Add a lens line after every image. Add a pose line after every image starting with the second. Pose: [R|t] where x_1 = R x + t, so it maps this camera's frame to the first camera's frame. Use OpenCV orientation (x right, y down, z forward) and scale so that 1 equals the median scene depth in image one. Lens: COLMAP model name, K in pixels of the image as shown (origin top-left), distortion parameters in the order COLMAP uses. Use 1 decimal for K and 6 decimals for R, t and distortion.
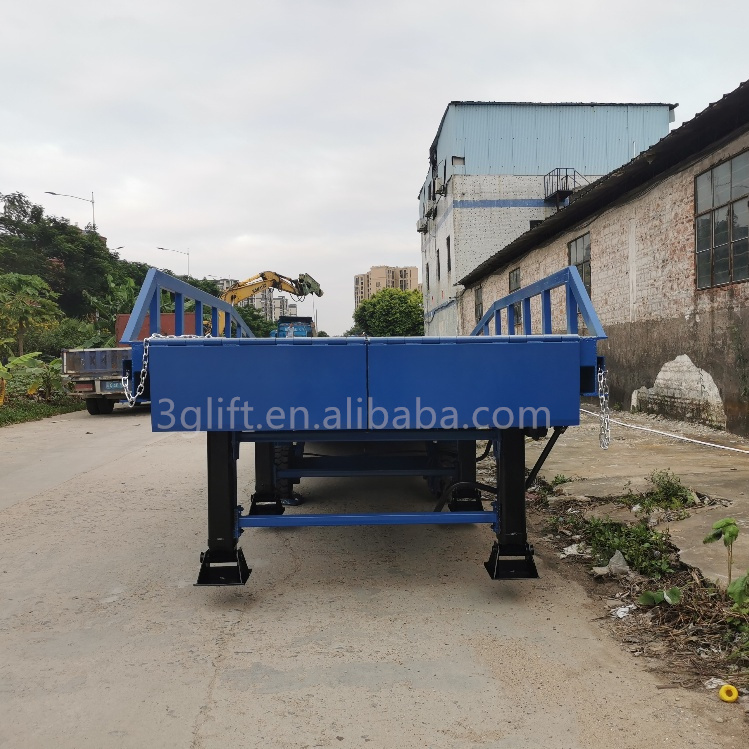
lens RADIAL K [[815.5, 0, 397.9], [0, 815.5, 377.6], [0, 0, 1]] dist [0.059328, 0.000784]
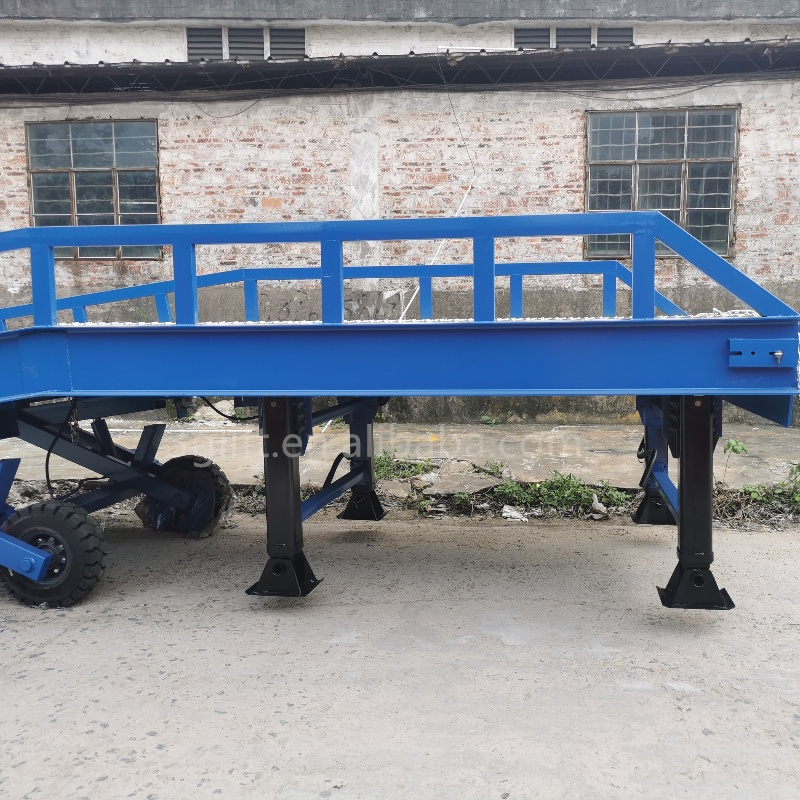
lens RADIAL K [[814.2, 0, 464.8], [0, 814.2, 402.1], [0, 0, 1]] dist [0.050971, -0.042228]
pose [[0.157772, -0.076928, 0.984474, -0.403498], [0.025302, 0.996948, 0.073848, -0.010340], [-0.987151, 0.013258, 0.159237, 0.413104]]
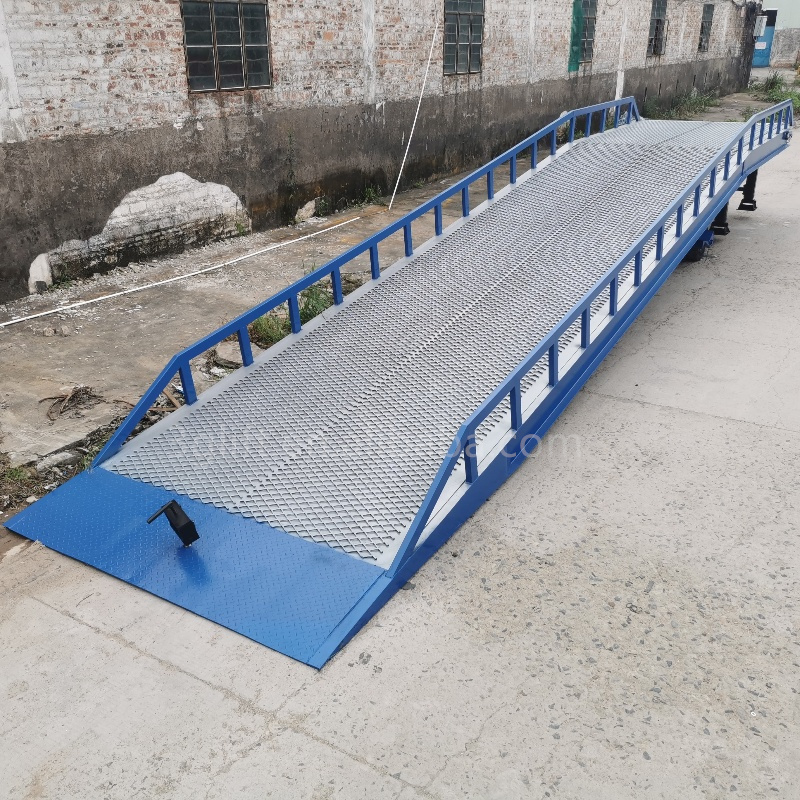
lens RADIAL K [[820.2, 0, 400.0], [0, 820.2, 400.0], [0, 0, 1]] dist [0.052686, -0.056419]
pose [[-0.822481, -0.206563, 0.529959, -0.345658], [0.037386, 0.910079, 0.412745, -0.158288], [-0.567563, 0.359288, -0.740800, 1.590795]]
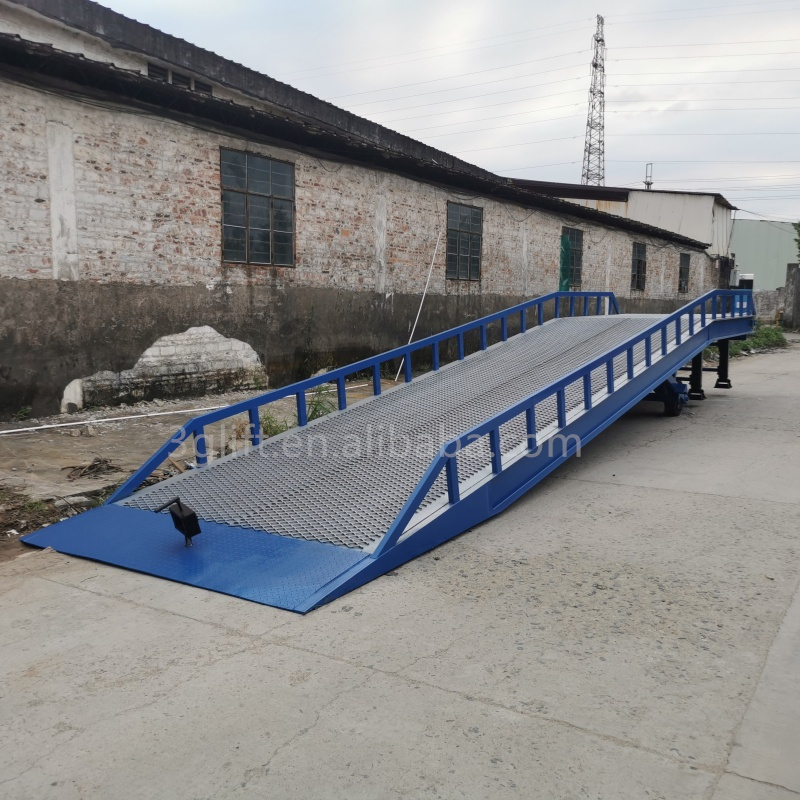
lens RADIAL K [[817.2, 0, 414.8], [0, 817.2, 397.6], [0, 0, 1]] dist [0.049360, -0.021603]
pose [[-0.822137, -0.052557, 0.566859, -0.401655], [0.023052, 0.991839, 0.125392, -0.059377], [-0.568823, 0.116157, -0.814216, 1.653668]]
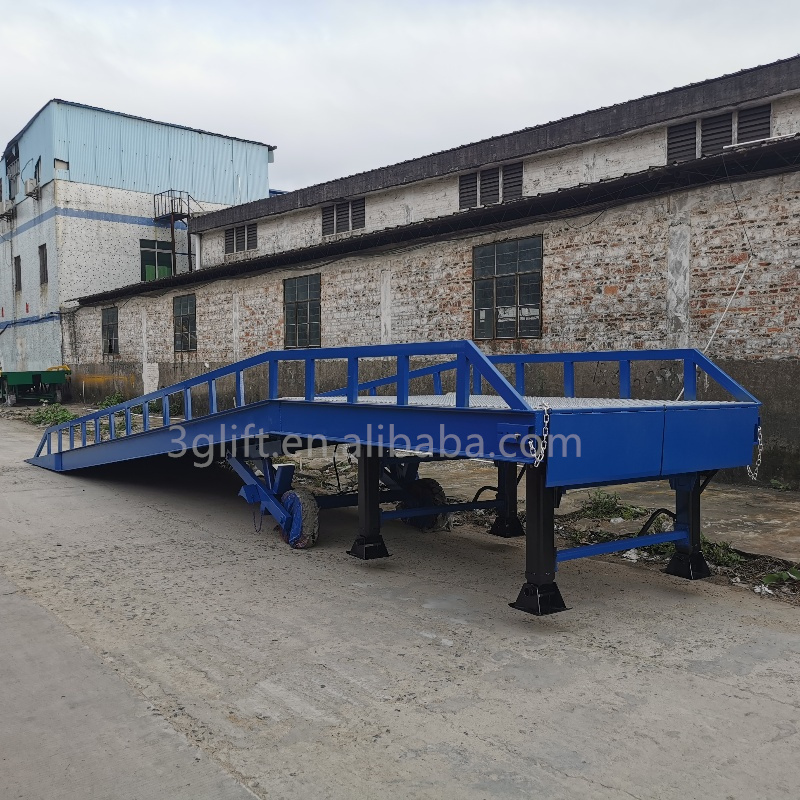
lens RADIAL K [[817.2, 0, 414.8], [0, 817.2, 397.6], [0, 0, 1]] dist [0.049360, -0.021603]
pose [[0.820694, 0.000525, 0.571368, -0.389406], [-0.002265, 0.999995, 0.002335, -0.022388], [-0.571364, -0.003211, 0.820691, 0.051155]]
